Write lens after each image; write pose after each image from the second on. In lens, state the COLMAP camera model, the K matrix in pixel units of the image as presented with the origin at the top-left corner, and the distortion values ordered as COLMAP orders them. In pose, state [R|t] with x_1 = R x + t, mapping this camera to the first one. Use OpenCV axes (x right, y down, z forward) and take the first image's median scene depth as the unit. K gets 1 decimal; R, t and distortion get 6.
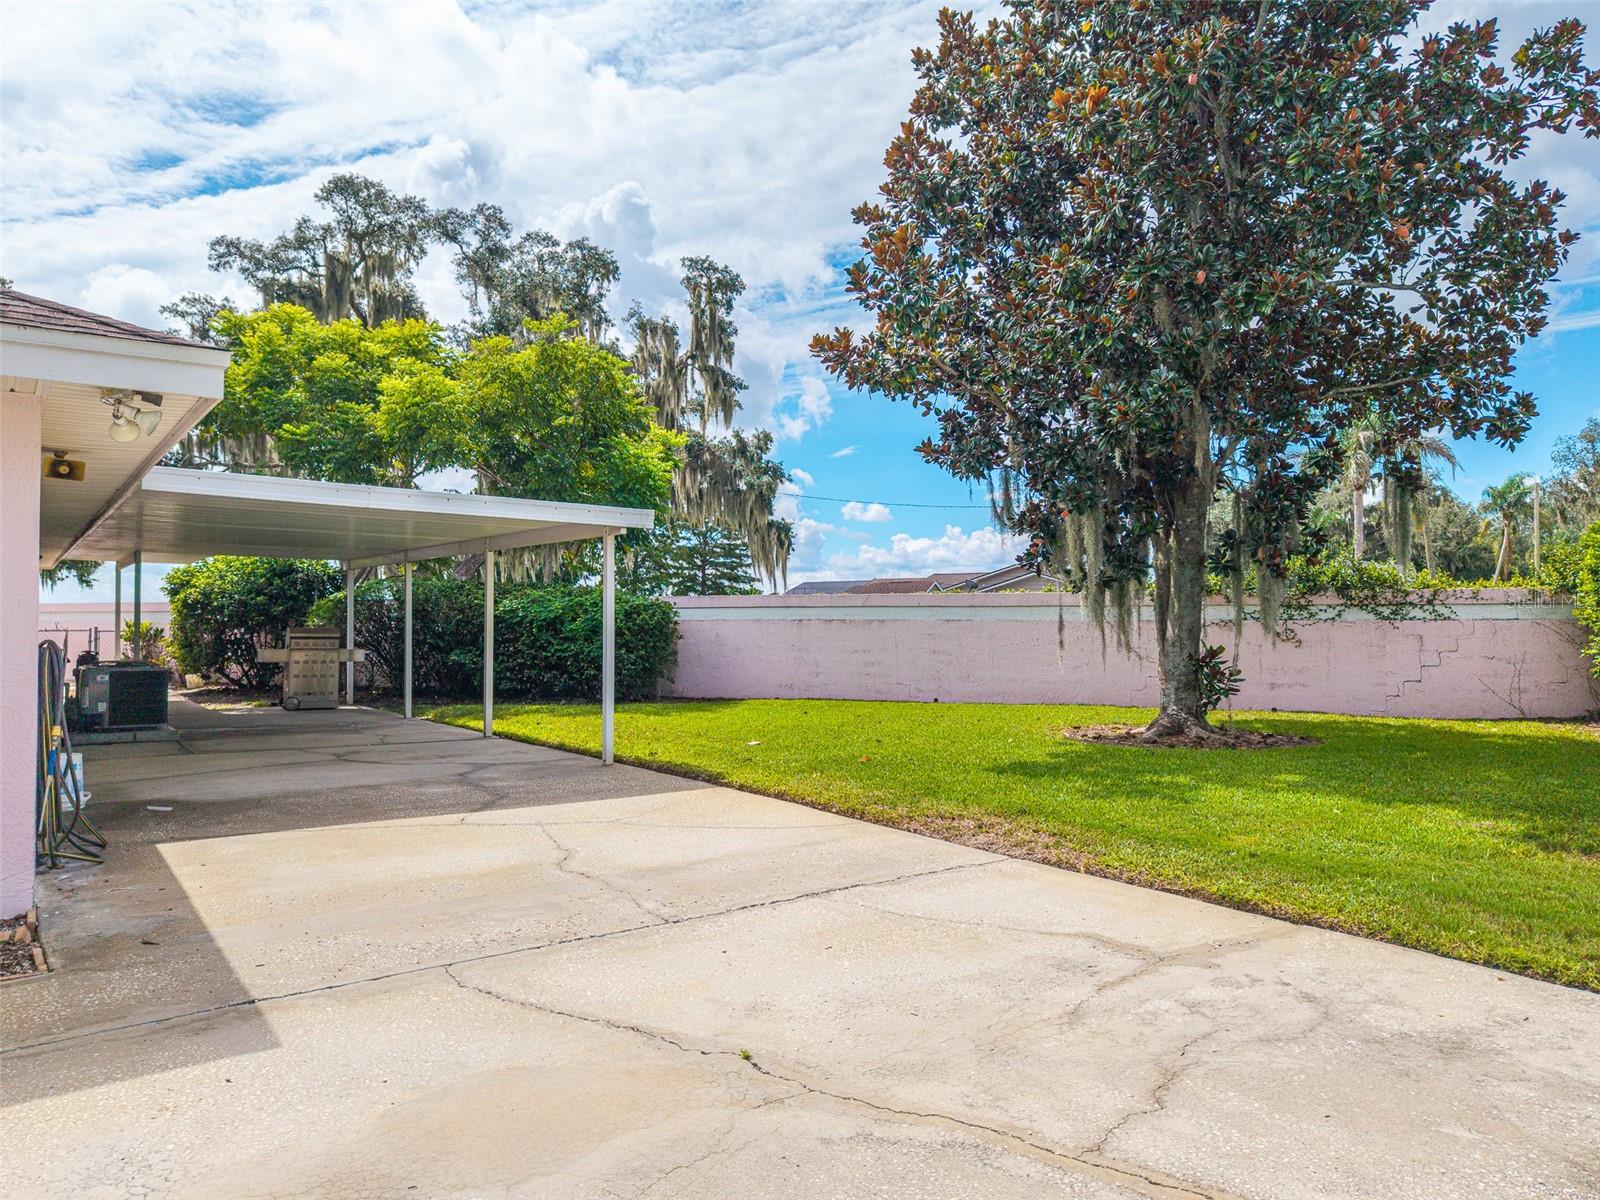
lens RADIAL K [[1066.9, 0, 815.0], [0, 1066.9, 607.3], [0, 0, 1]] dist [0.040551, -0.041666]
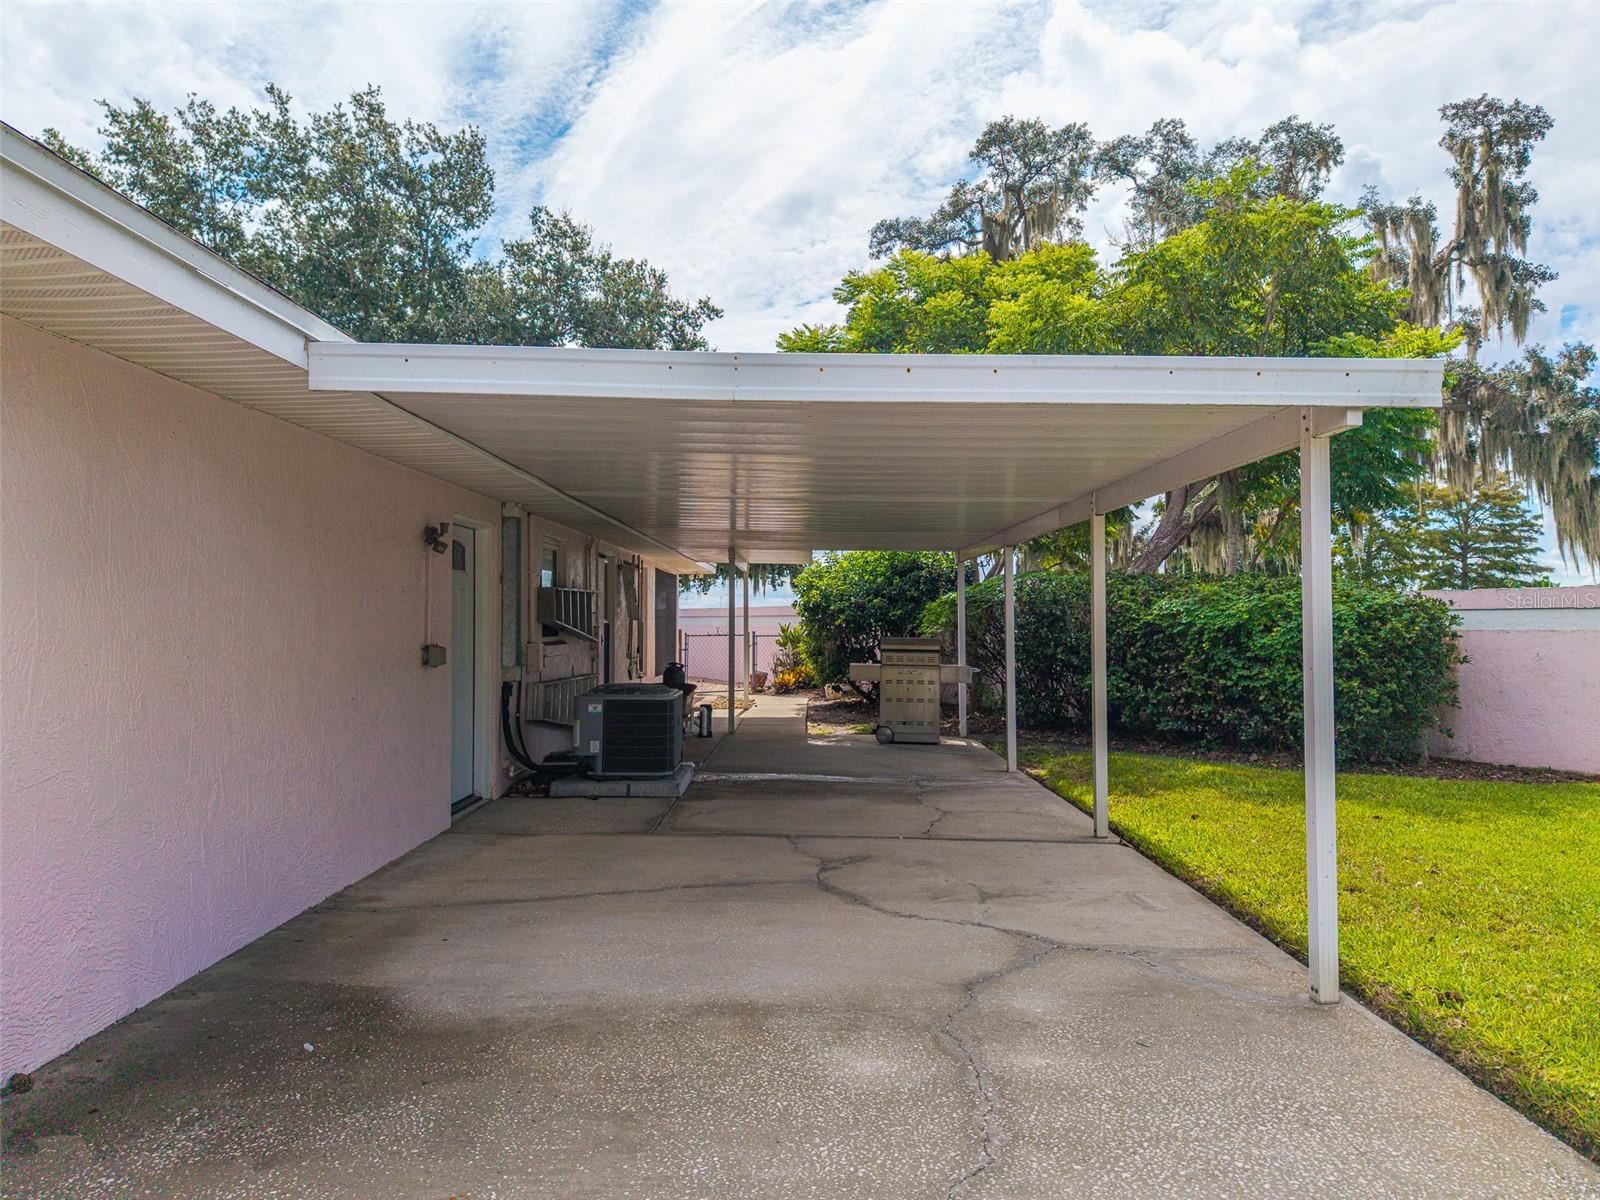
lens RADIAL K [[1066.9, 0, 803.2], [0, 1066.9, 592.2], [0, 0, 1]] dist [0.040551, -0.041666]
pose [[0.796479, -0.014906, -0.604482, -0.034864], [0.006362, 0.999847, -0.016272, -0.001028], [0.604633, 0.009115, 0.796452, 0.188590]]
